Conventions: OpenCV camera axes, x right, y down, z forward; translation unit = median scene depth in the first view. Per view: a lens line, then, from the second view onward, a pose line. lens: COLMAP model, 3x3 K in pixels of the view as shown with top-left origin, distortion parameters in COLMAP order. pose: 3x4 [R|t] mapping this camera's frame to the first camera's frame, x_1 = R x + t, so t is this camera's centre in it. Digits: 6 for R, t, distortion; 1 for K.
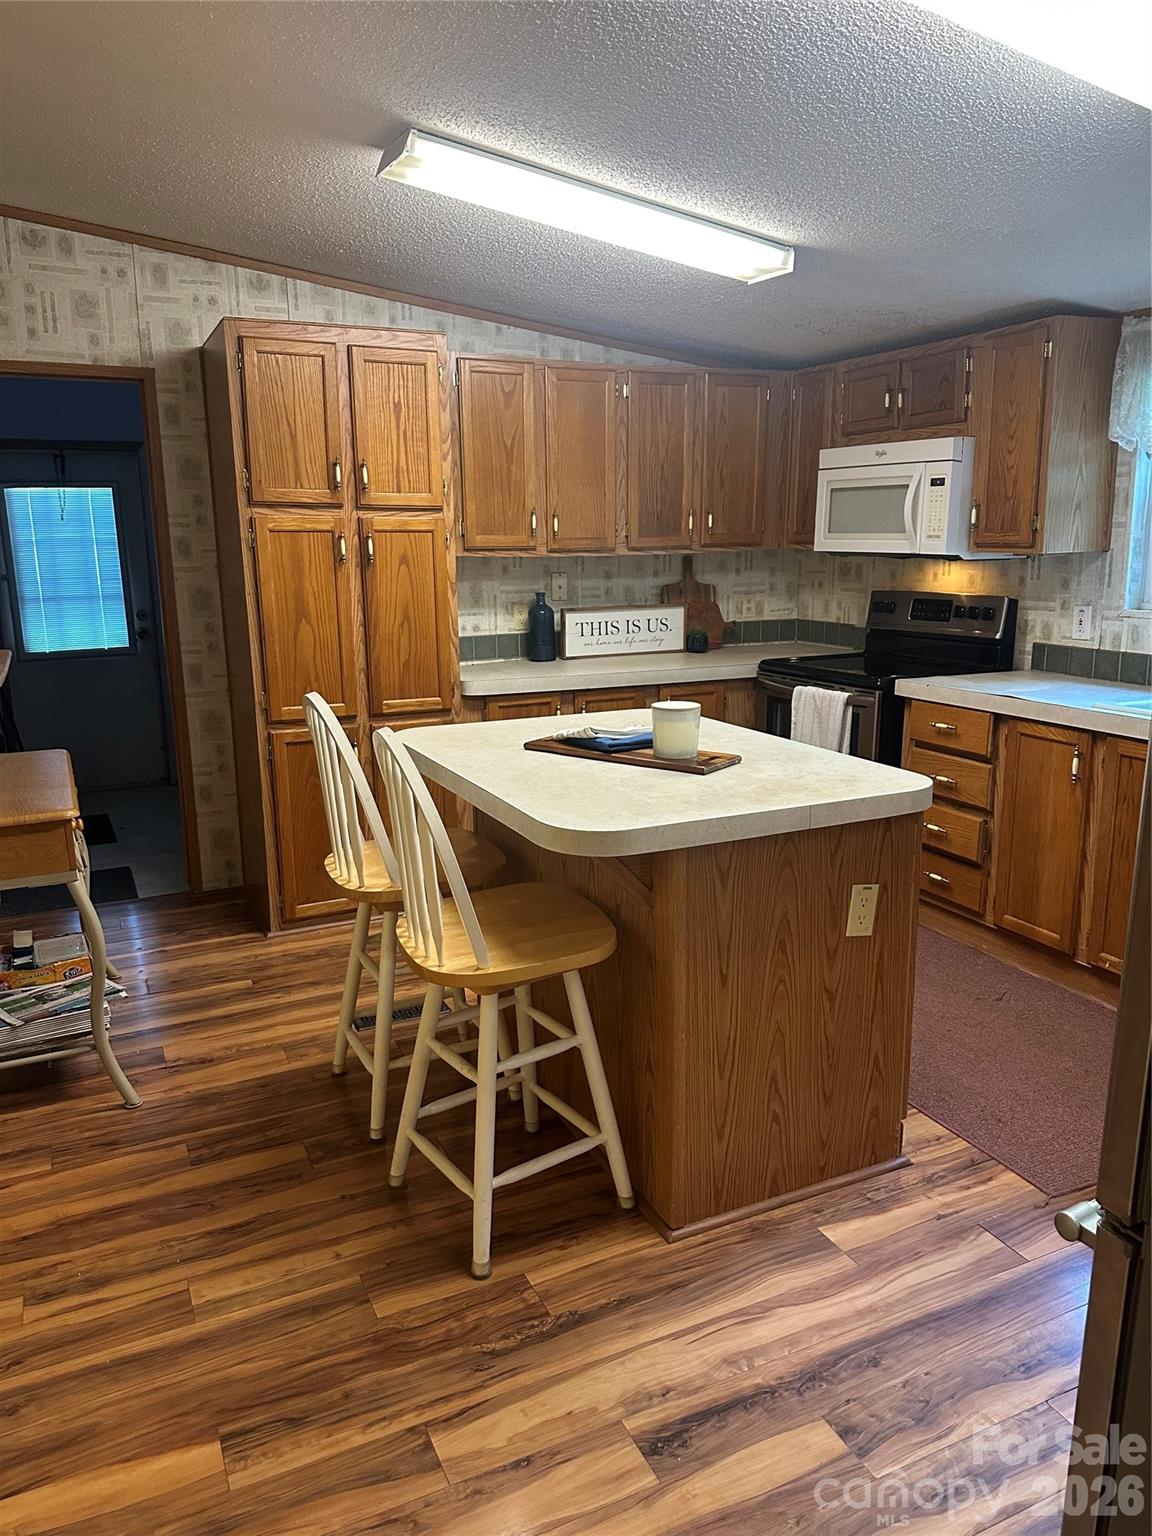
lens RADIAL K [[1072.8, 0, 573.6], [0, 1072.8, 771.5], [0, 0, 1]] dist [0.060262, -0.065124]
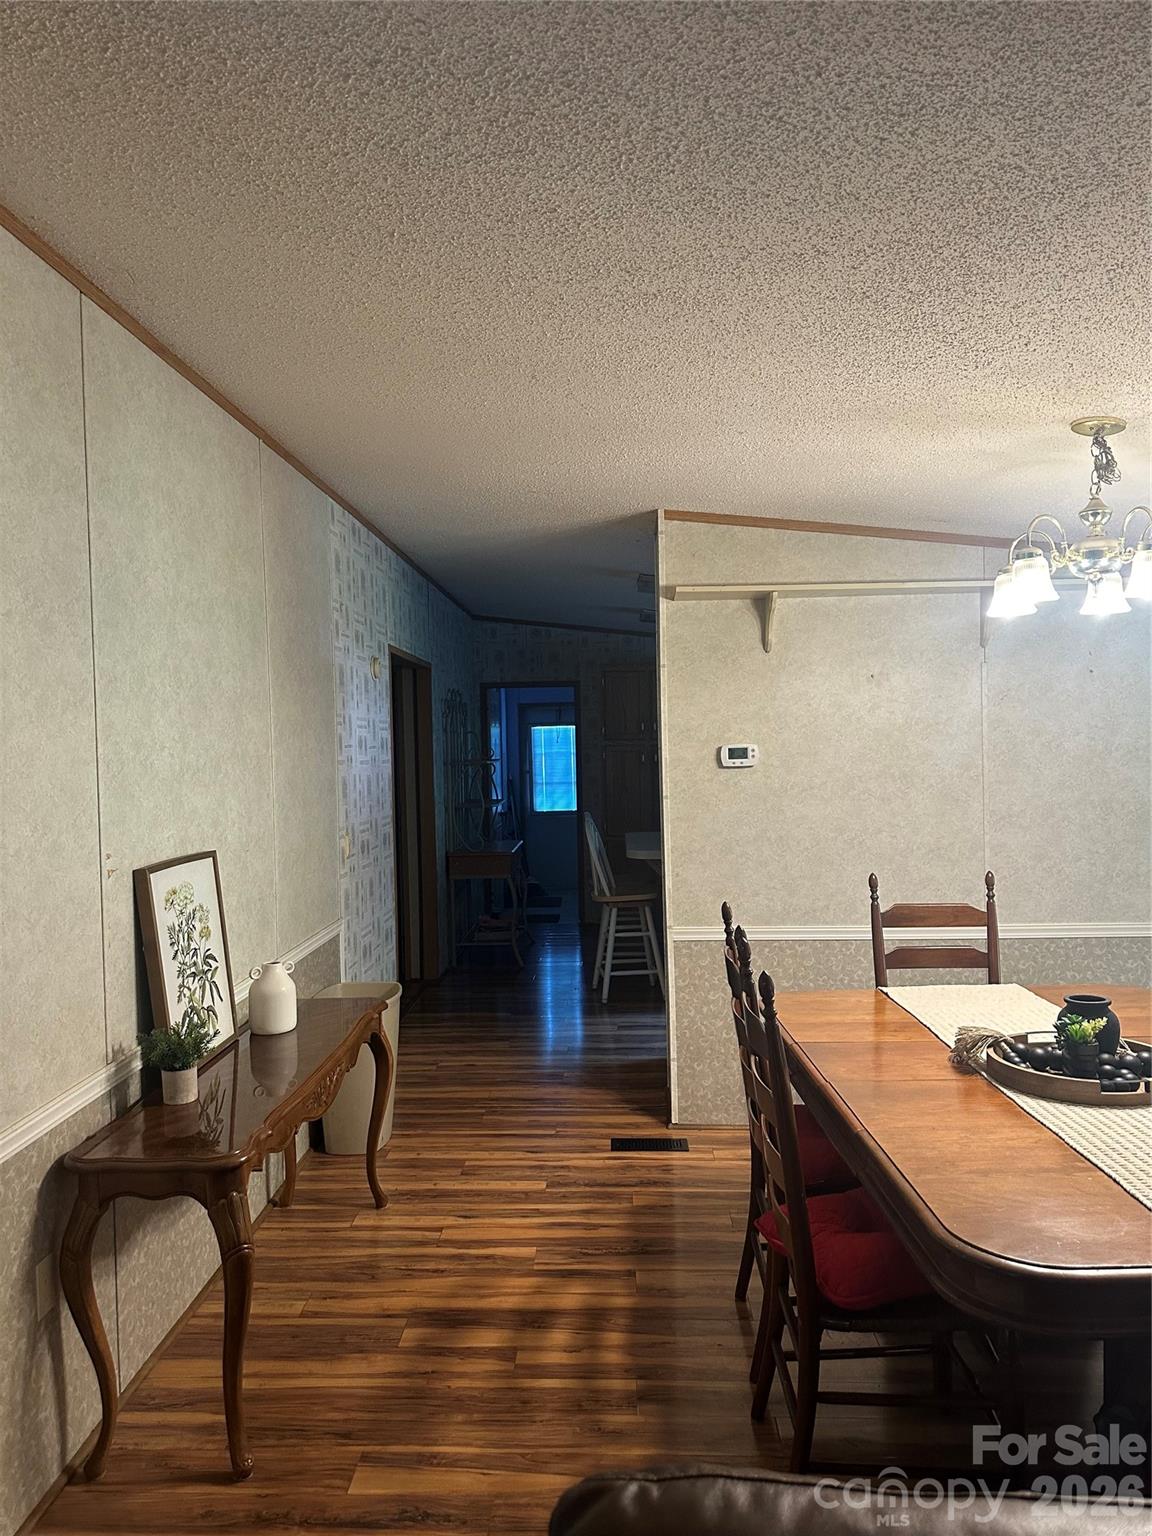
lens RADIAL K [[1072.8, 0, 573.2], [0, 1072.8, 770.8], [0, 0, 1]] dist [0.060262, -0.065124]
pose [[0.883963, 0.008389, -0.467481, 0.471077], [-0.094202, 0.982531, -0.160497, 0.125584], [0.457968, 0.185911, 0.869312, -0.663170]]
